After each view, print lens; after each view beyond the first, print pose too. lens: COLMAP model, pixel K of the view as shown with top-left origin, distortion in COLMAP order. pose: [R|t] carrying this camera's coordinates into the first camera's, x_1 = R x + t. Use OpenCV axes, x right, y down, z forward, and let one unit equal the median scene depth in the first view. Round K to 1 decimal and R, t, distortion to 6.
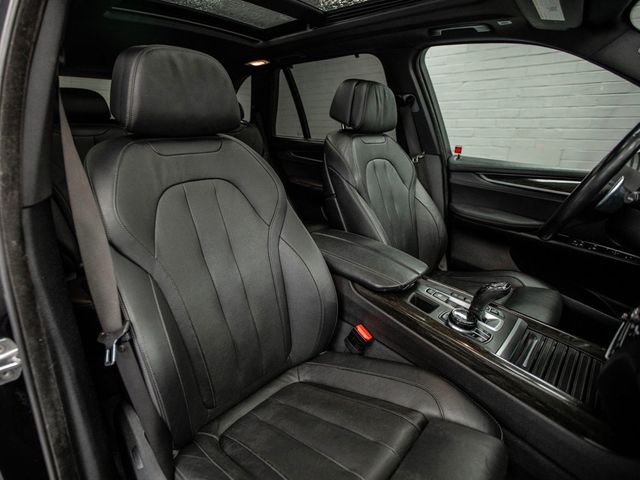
lens RADIAL K [[331.4, 0, 274.2], [0, 331.4, 234.3], [0, 0, 1]] dist [-0.035791, 0.003482]
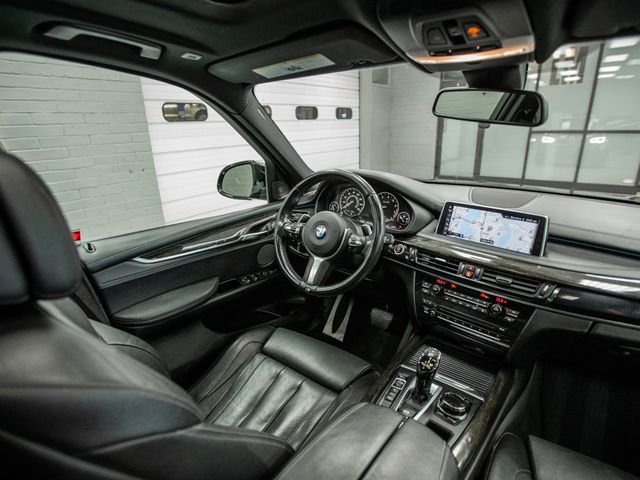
lens RADIAL K [[331.4, 0, 317.4], [0, 331.4, 238.0], [0, 0, 1]] dist [-0.035791, 0.003482]
pose [[-0.154325, -0.315610, 0.936255, -0.056328], [0.317828, 0.881382, 0.349500, -0.337997], [-0.935505, 0.351504, -0.035710, 0.645600]]
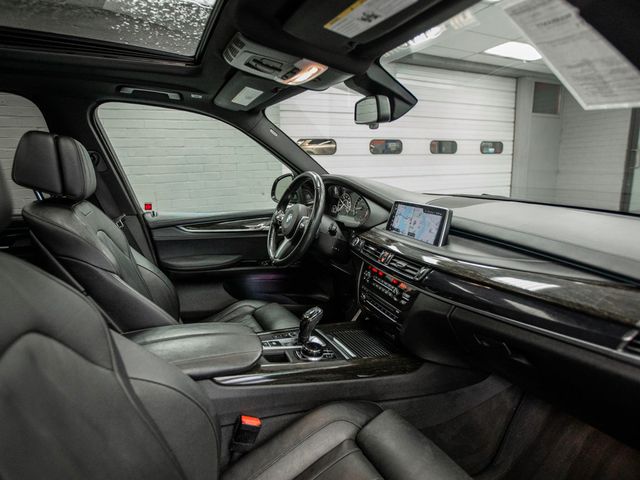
lens RADIAL K [[347.1, 0, 308.4], [0, 347.1, 238.1], [0, 0, 1]] dist [-0.040524, 0.002460]
pose [[0.329738, -0.191095, 0.924530, -0.257124], [0.305204, 0.948290, 0.087153, -0.119556], [-0.893377, 0.253433, 0.371011, 0.230485]]
